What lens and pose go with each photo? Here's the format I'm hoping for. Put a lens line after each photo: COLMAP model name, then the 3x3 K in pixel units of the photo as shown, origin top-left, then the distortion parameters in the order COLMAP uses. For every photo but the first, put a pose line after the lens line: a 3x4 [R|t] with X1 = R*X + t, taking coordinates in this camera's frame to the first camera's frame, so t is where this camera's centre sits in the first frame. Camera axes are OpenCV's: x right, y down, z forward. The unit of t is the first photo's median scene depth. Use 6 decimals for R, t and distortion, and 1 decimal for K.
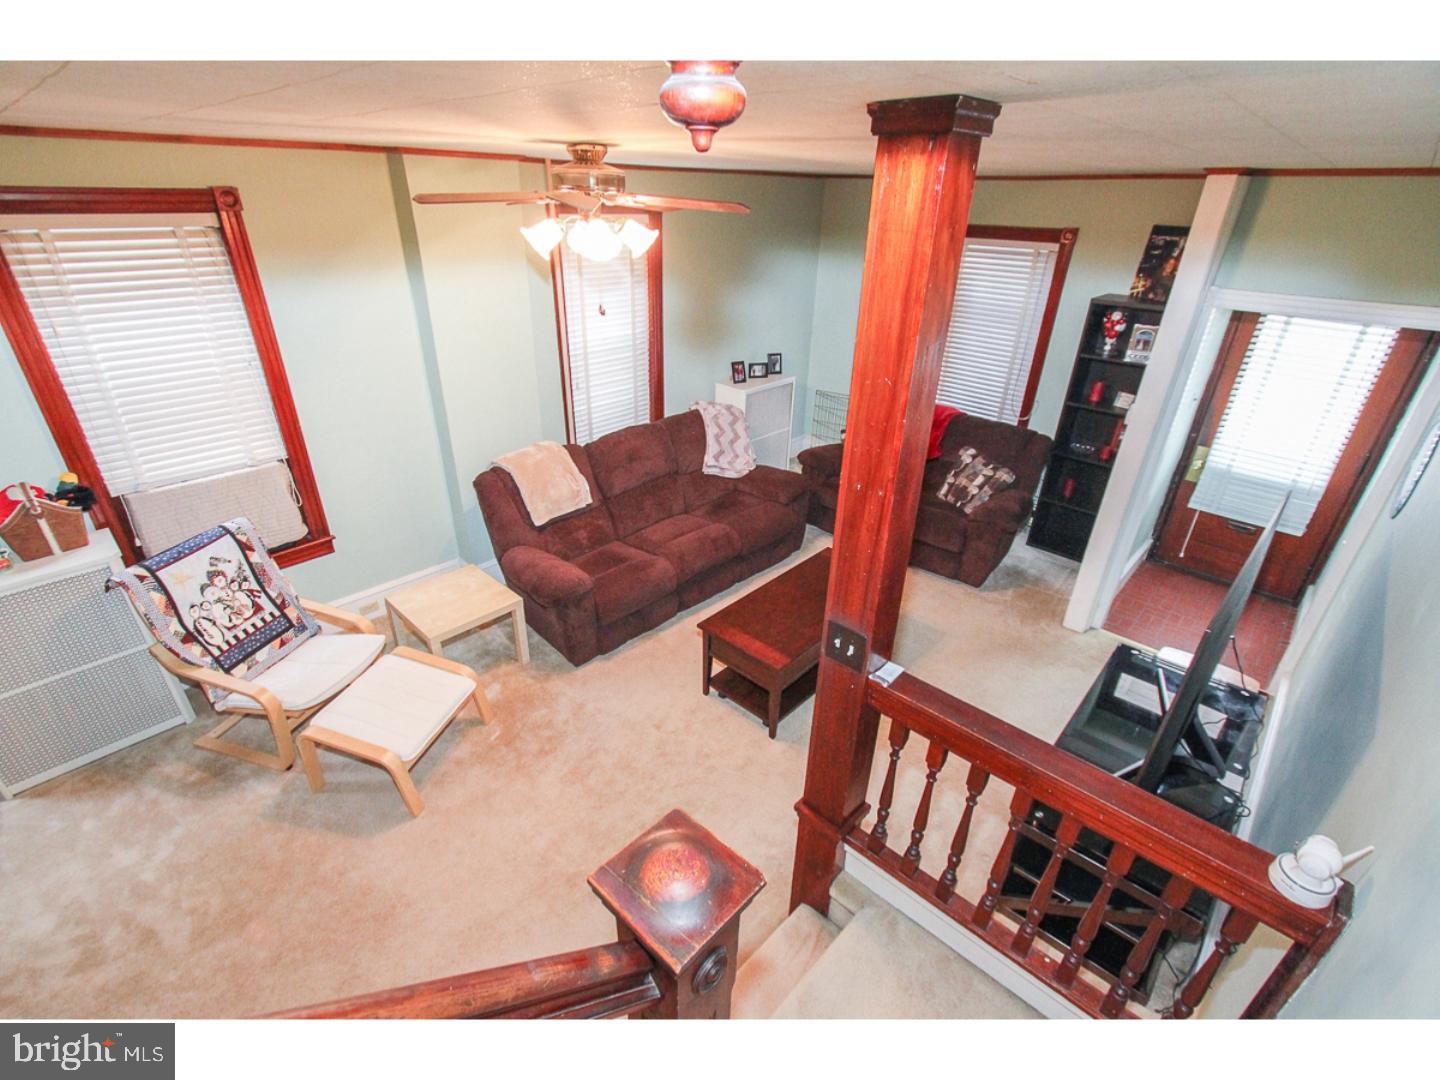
lens RADIAL K [[655.9, 0, 722.3], [0, 655.9, 538.3], [0, 0, 1]] dist [-0.015515, 0.000709]
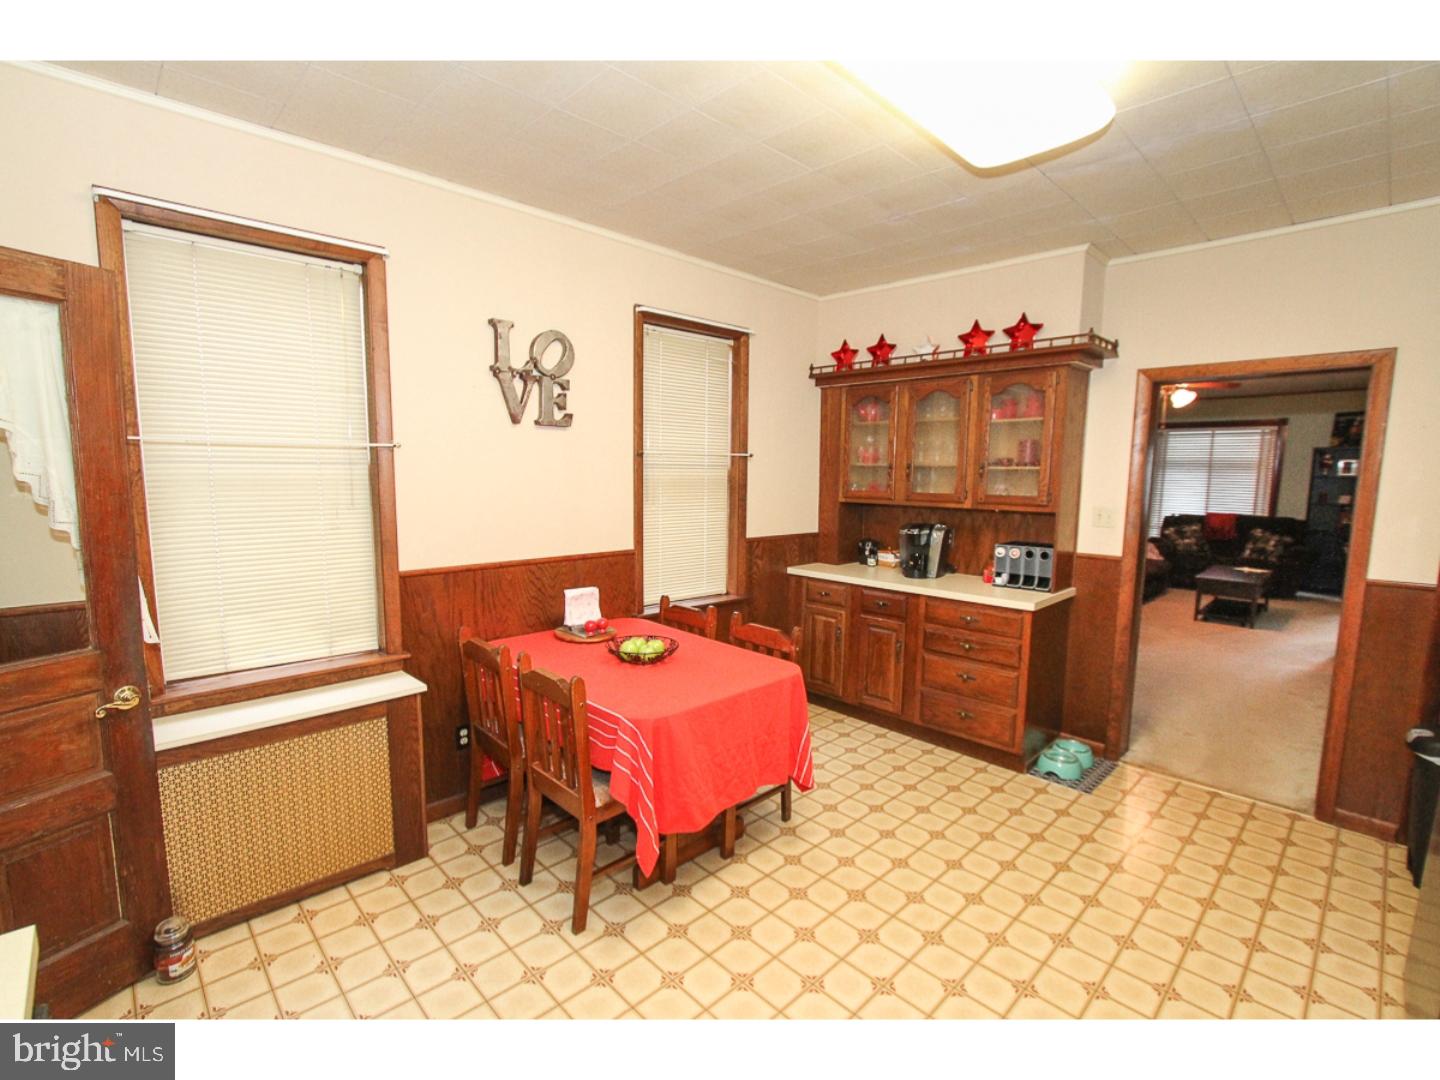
lens RADIAL K [[655.9, 0, 721.4], [0, 655.9, 547.4], [0, 0, 1]] dist [-0.015515, 0.000709]
pose [[0.998764, -0.009567, -0.048767, -1.021204], [-0.008166, 0.936364, -0.350936, 0.556344], [0.049021, 0.350901, 0.935129, -0.720527]]
